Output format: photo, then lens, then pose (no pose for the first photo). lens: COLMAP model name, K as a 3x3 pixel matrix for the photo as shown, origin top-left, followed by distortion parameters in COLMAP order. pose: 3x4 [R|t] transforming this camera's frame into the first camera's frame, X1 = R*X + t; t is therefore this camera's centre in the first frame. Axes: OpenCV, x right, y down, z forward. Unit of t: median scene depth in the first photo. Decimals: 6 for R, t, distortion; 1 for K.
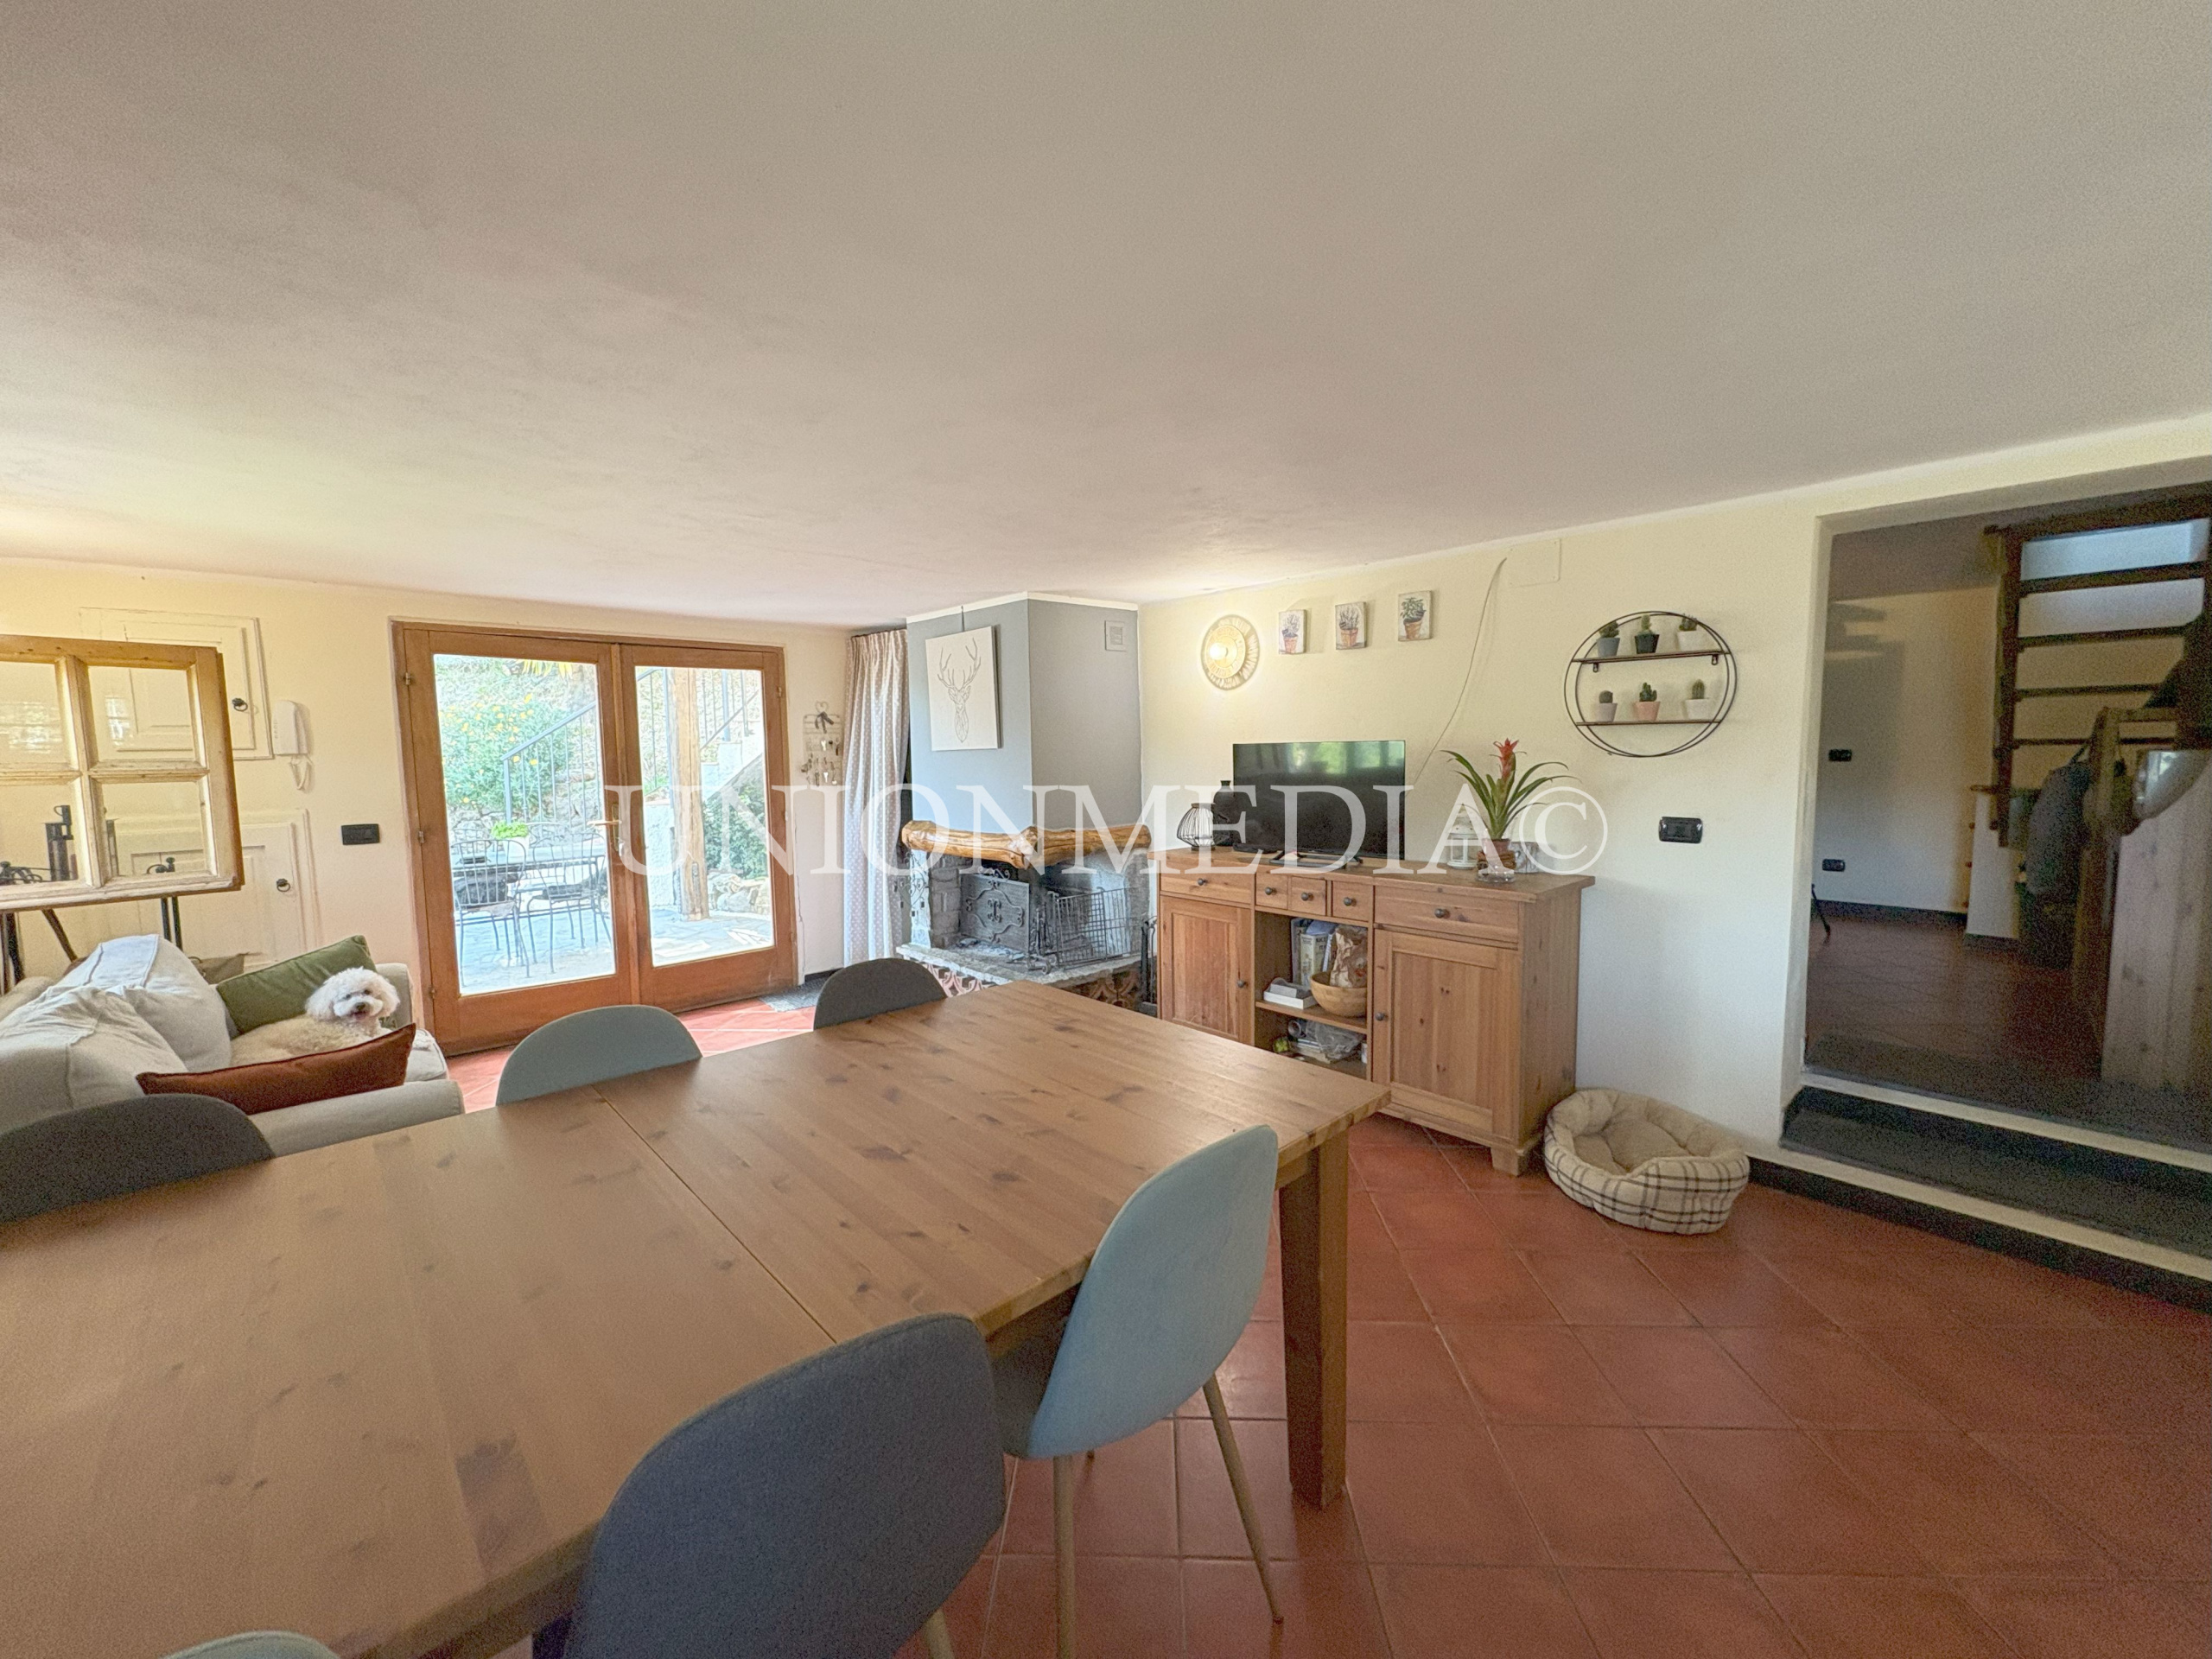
lens RADIAL K [[880.2, 0, 1115.1], [0, 880.2, 830.4], [0, 0, 1]] dist [0.001541, 0.000061]
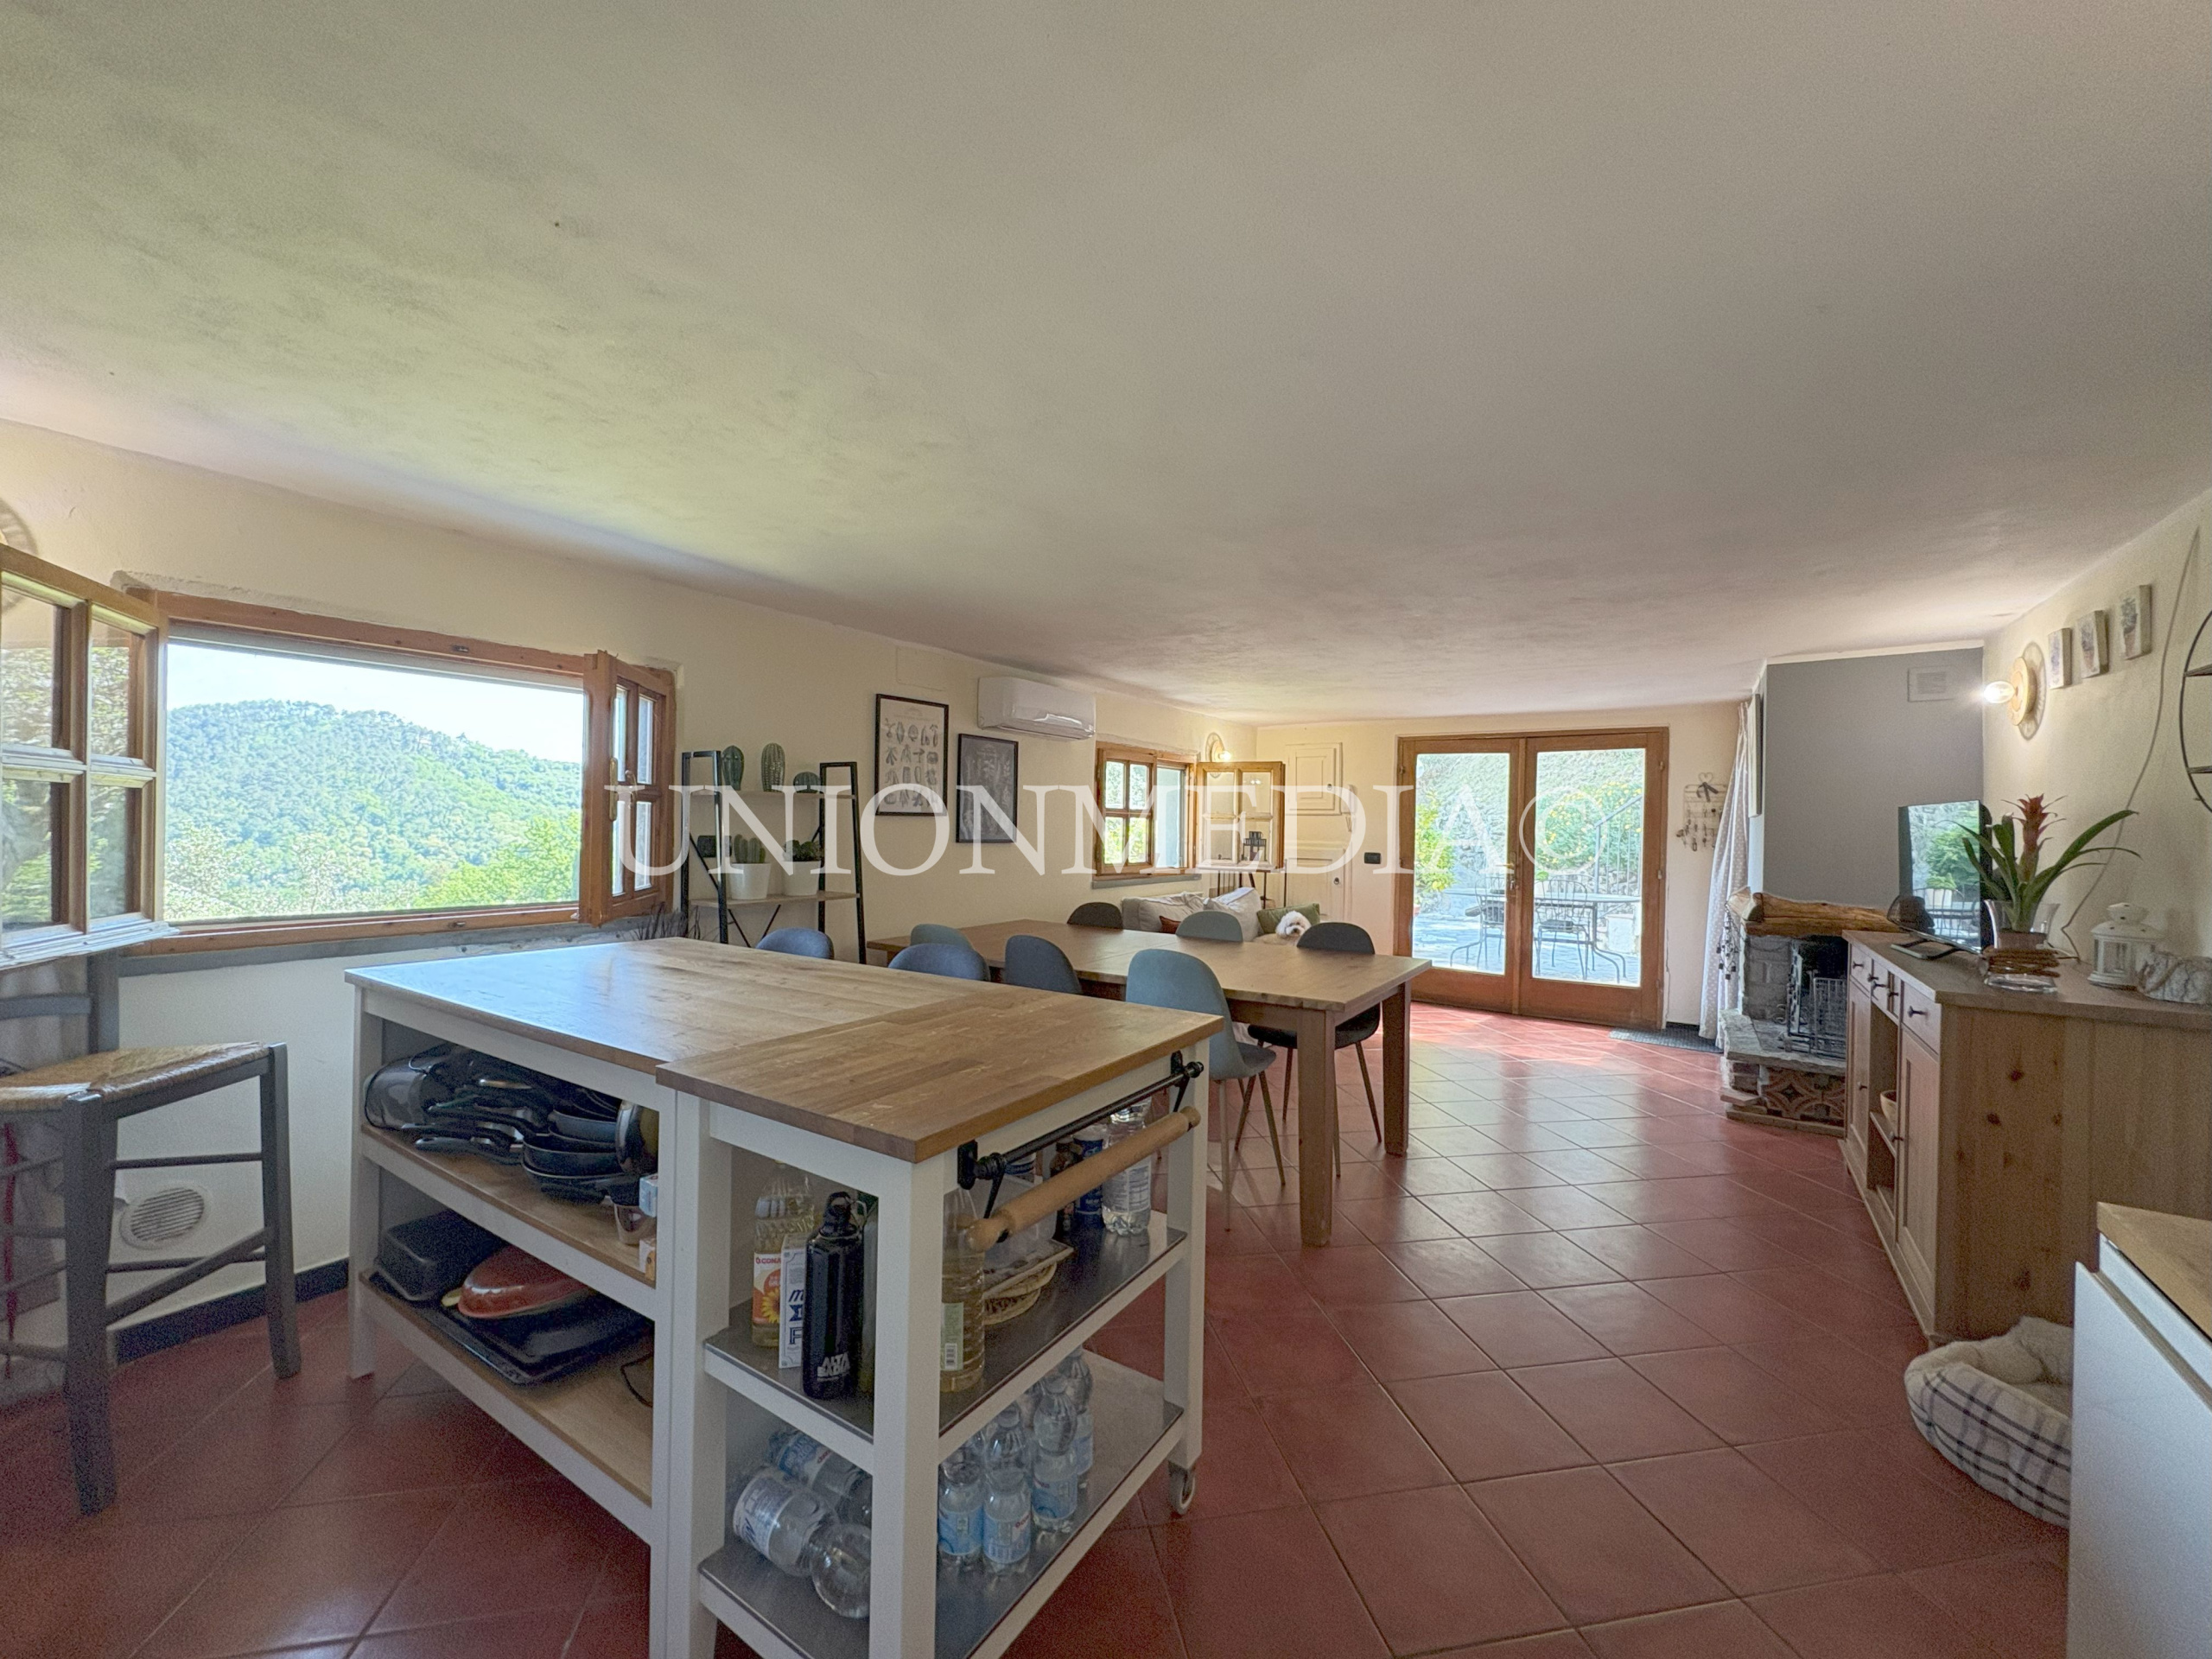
lens RADIAL K [[880.2, 0, 1103.4], [0, 880.2, 830.2], [0, 0, 1]] dist [0.001541, 0.000061]
pose [[0.229982, 0.026067, -0.972846, 0.704595], [-0.112204, 0.993685, 0.000100, 0.008397], [0.966705, 0.109134, 0.231454, 0.058277]]
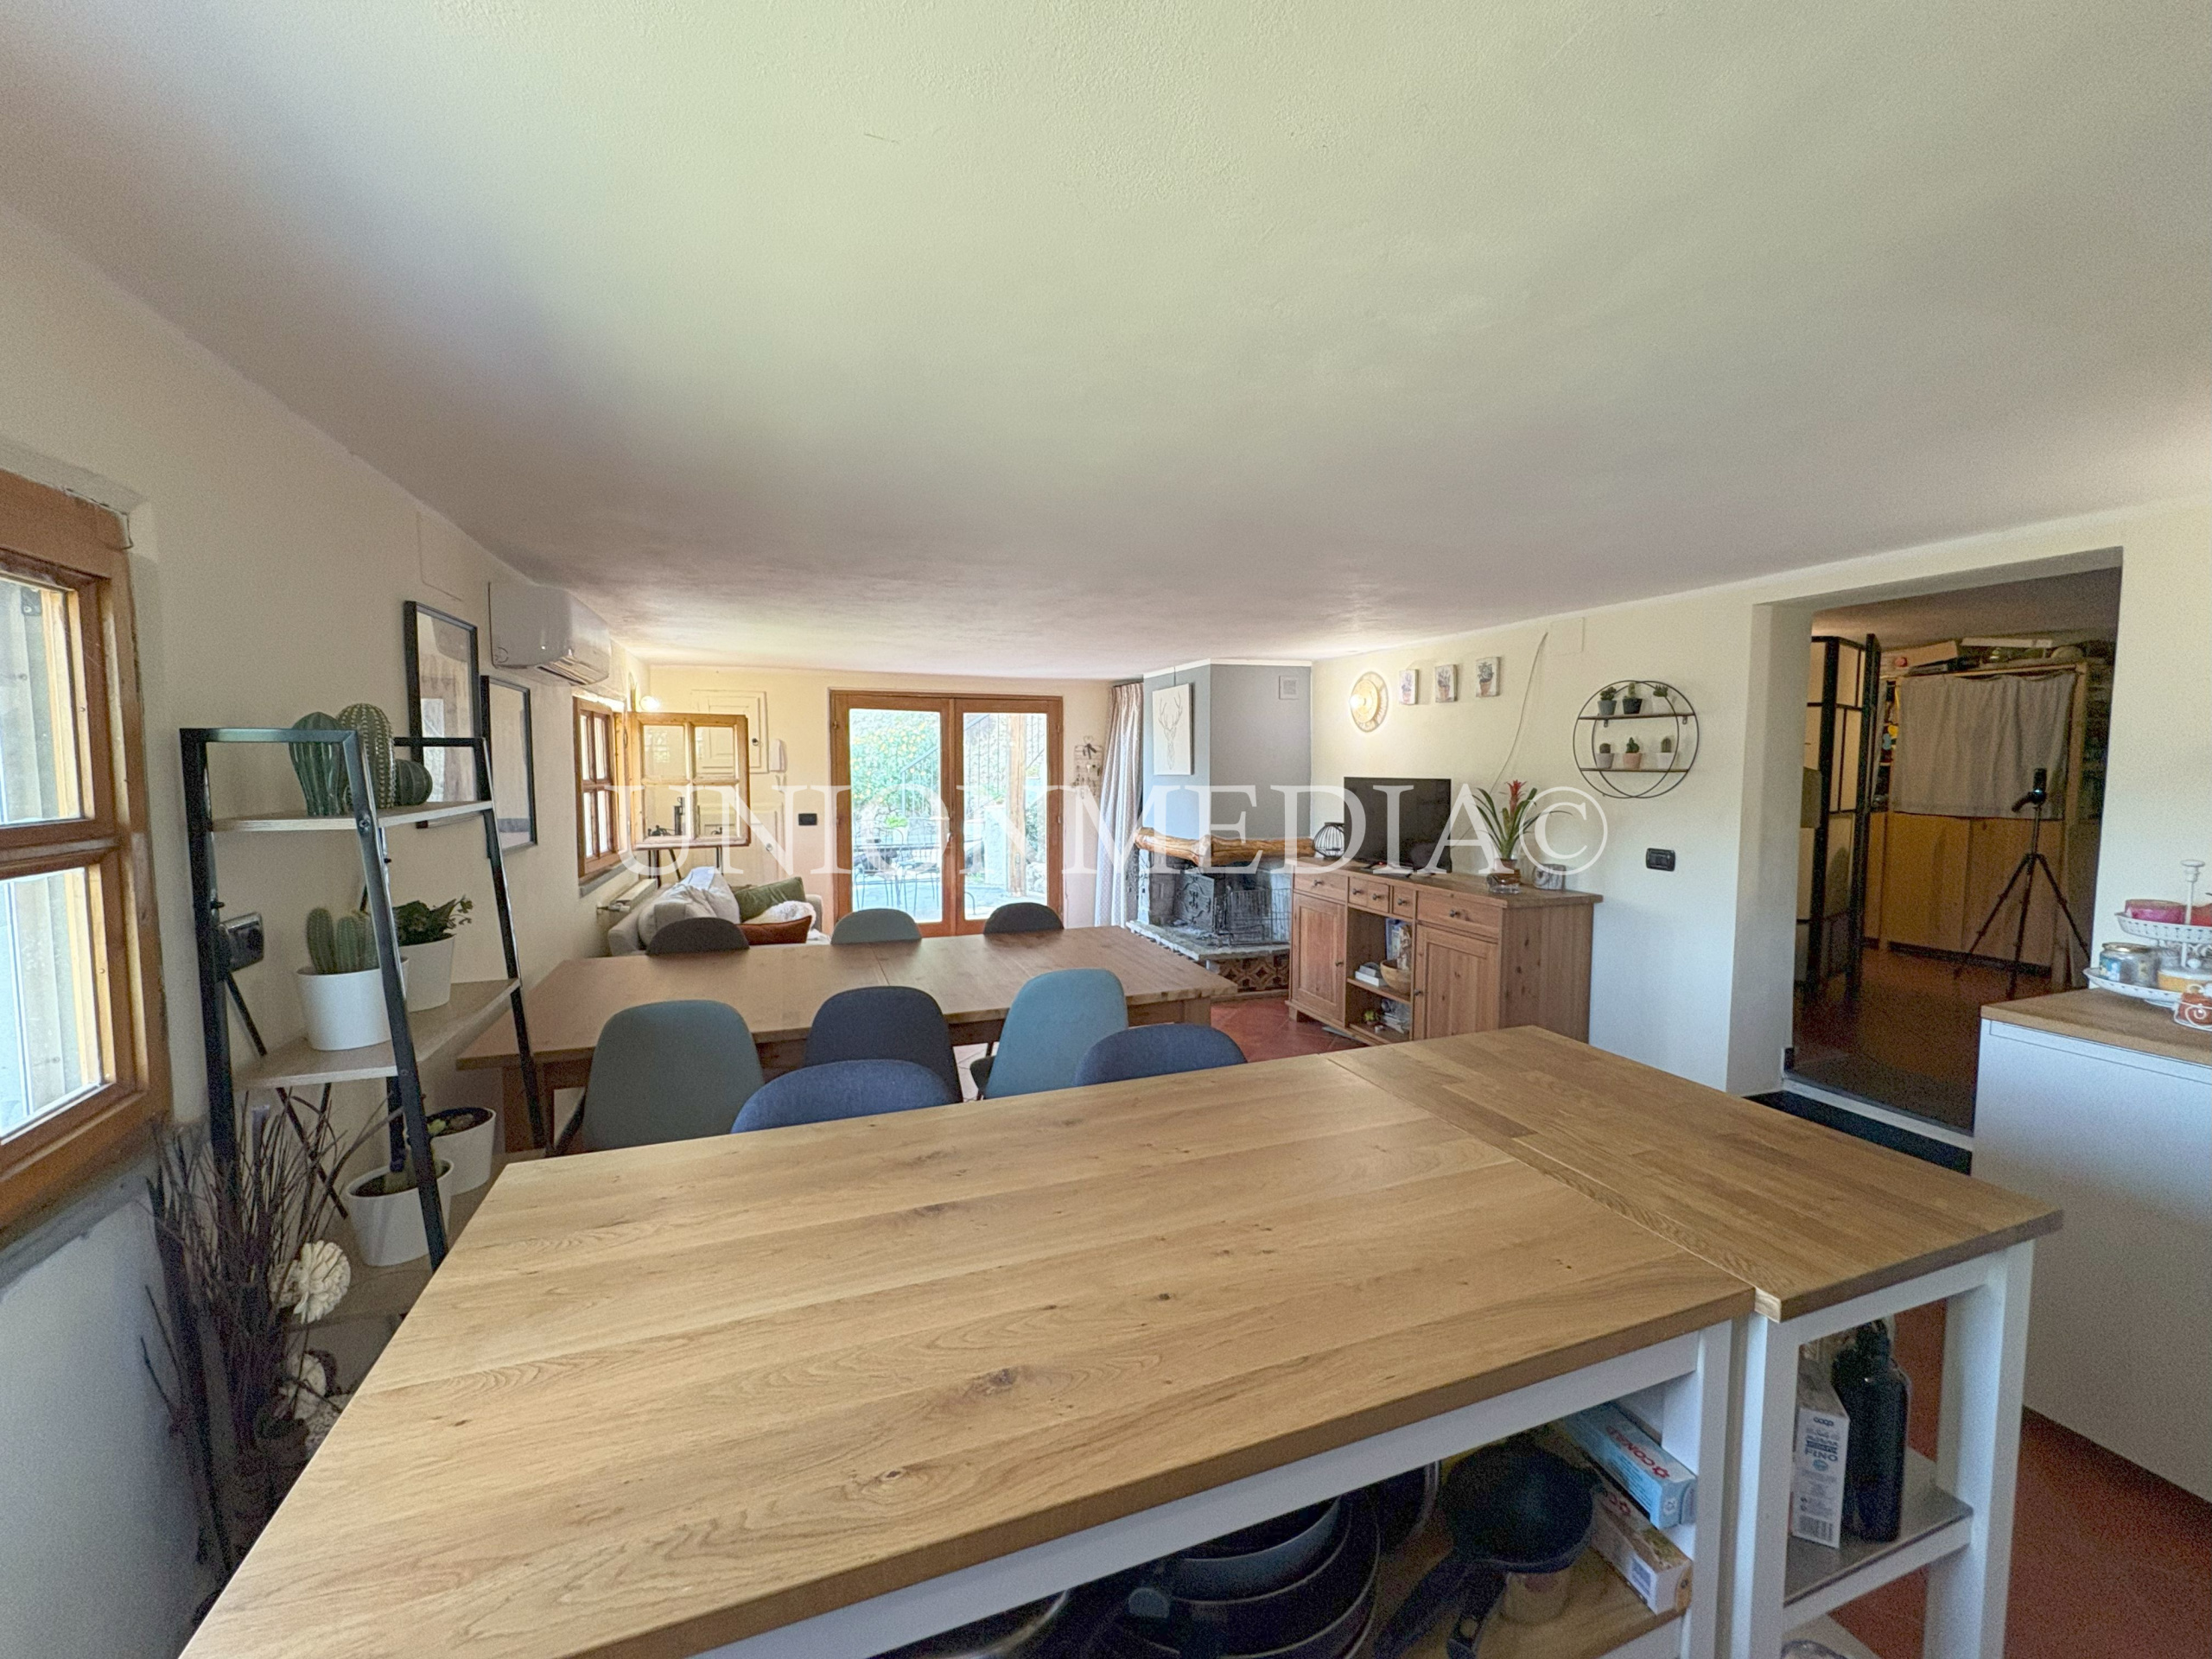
lens RADIAL K [[880.2, 0, 1113.1], [0, 880.2, 825.1], [0, 0, 1]] dist [0.001541, 0.000061]
pose [[0.920947, 0.043760, -0.387224, 0.292881], [-0.051944, 0.998593, -0.010689, 0.002938], [0.386211, 0.029958, 0.921924, -0.280844]]
